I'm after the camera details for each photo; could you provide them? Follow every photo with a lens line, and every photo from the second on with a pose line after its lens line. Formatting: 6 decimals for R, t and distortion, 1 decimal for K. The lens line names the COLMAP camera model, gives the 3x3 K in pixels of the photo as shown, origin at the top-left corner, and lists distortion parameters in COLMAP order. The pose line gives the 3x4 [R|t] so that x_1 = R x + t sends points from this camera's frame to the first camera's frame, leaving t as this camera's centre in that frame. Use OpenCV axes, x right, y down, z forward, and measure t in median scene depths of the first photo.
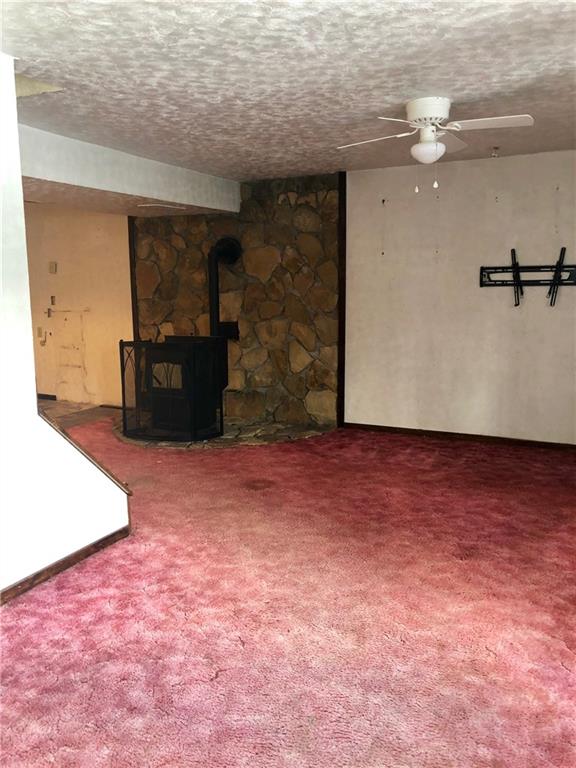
lens RADIAL K [[625.9, 0, 288.6], [0, 625.9, 382.3], [0, 0, 1]] dist [0.034448, -0.030690]
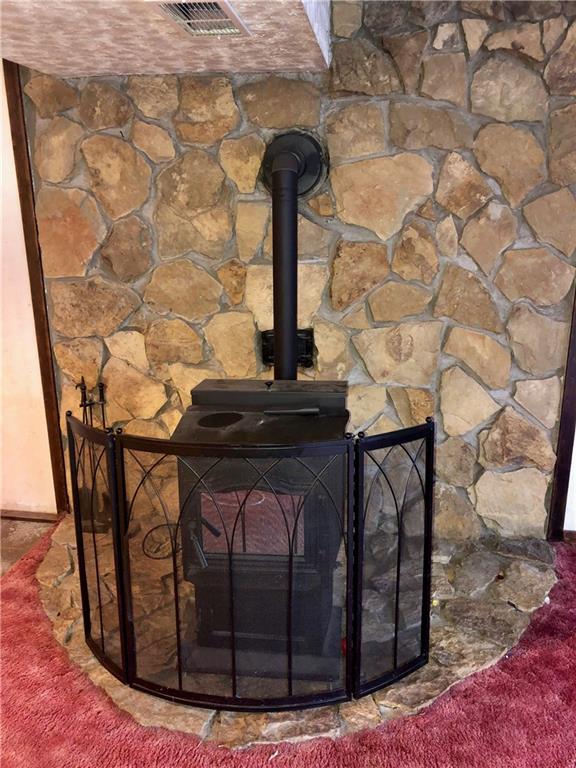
lens RADIAL K [[625.9, 0, 287.1], [0, 625.9, 385.9], [0, 0, 1]] dist [0.034448, -0.030690]
pose [[0.946625, -0.081199, 0.311941, -0.253083], [0.052069, 0.993562, 0.100617, -0.106287], [-0.318102, -0.079004, 0.944759, 0.602461]]
